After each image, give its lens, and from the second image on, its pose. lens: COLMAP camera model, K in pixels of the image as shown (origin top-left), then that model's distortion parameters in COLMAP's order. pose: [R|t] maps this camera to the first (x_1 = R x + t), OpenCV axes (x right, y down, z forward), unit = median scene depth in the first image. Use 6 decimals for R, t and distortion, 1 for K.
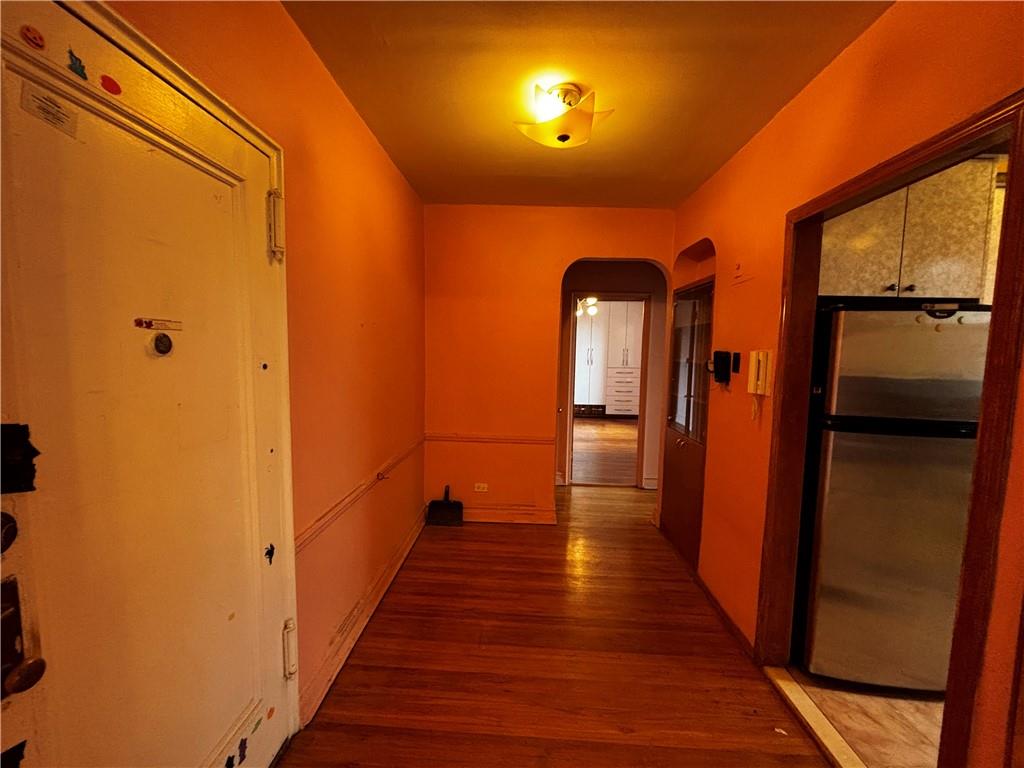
lens RADIAL K [[416.3, 0, 509.9], [0, 416.3, 381.6], [0, 0, 1]] dist [-0.000002, -0.001179]
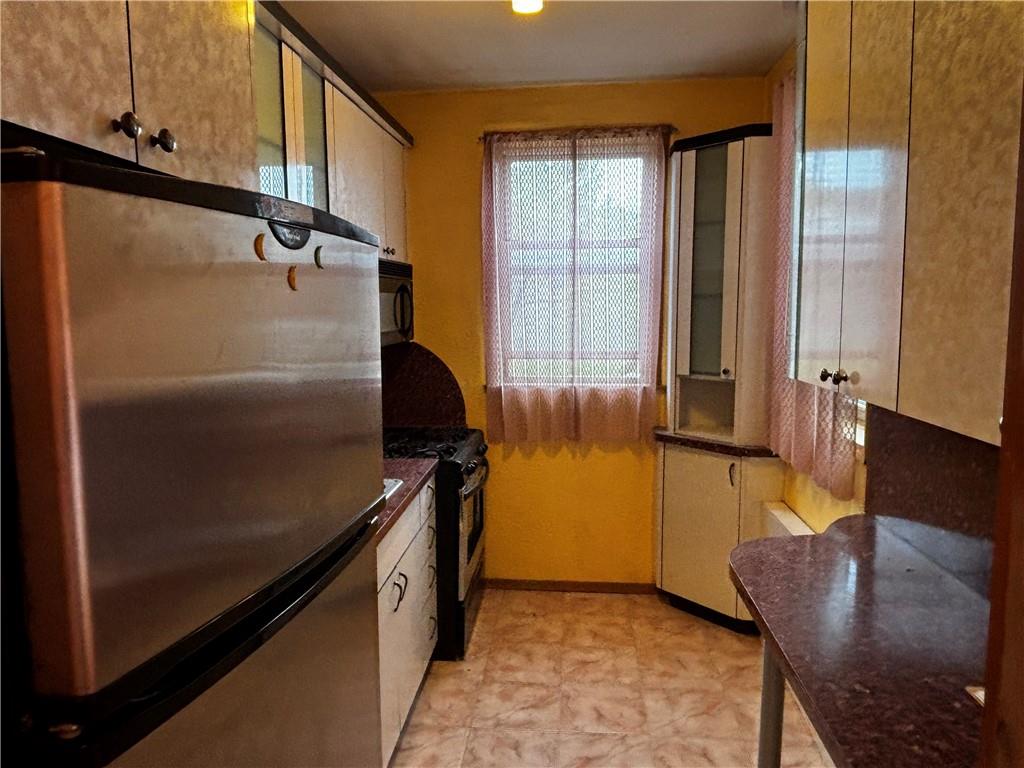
lens RADIAL K [[715.9, 0, 505.4], [0, 715.9, 377.7], [0, 0, 1]] dist [0.013180, -0.022027]
pose [[0.056634, -0.120938, 0.991043, 0.441255], [0.093613, 0.988907, 0.115327, -0.091862], [-0.993997, 0.086243, 0.067328, 0.731314]]
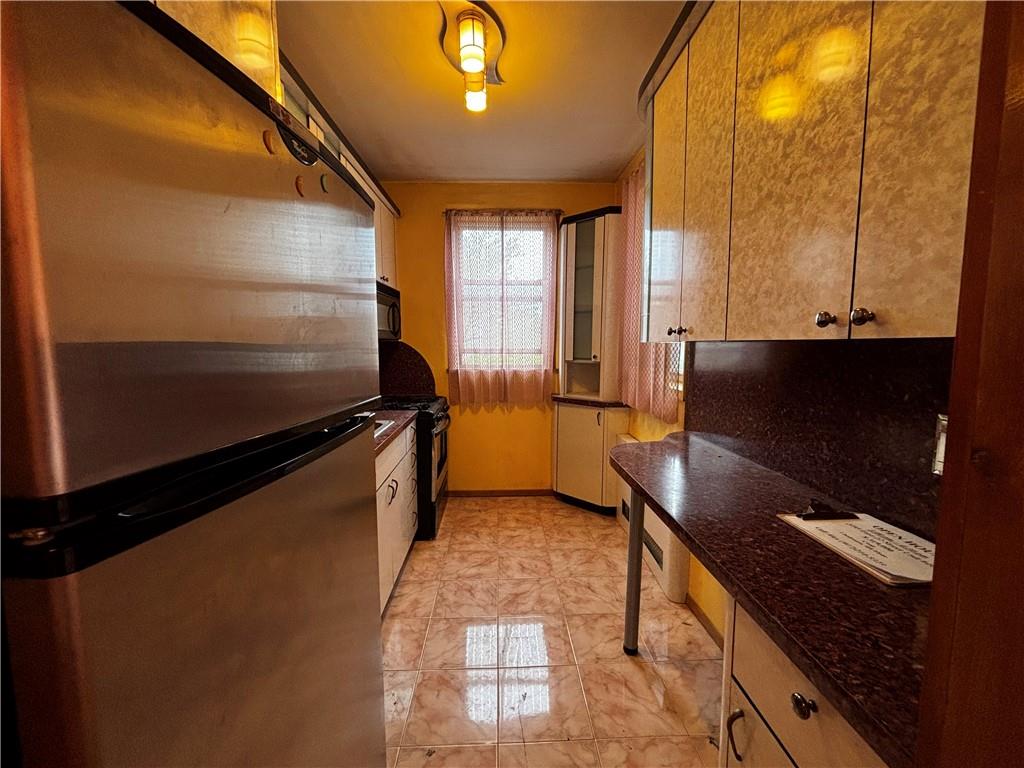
lens RADIAL K [[416.3, 0, 511.4], [0, 416.3, 382.8], [0, 0, 1]] dist [-0.000002, -0.001179]
pose [[-0.074399, -0.112387, 0.990875, 0.471331], [0.083990, 0.989392, 0.118525, -0.061829], [-0.993685, 0.092042, -0.064171, 0.740452]]
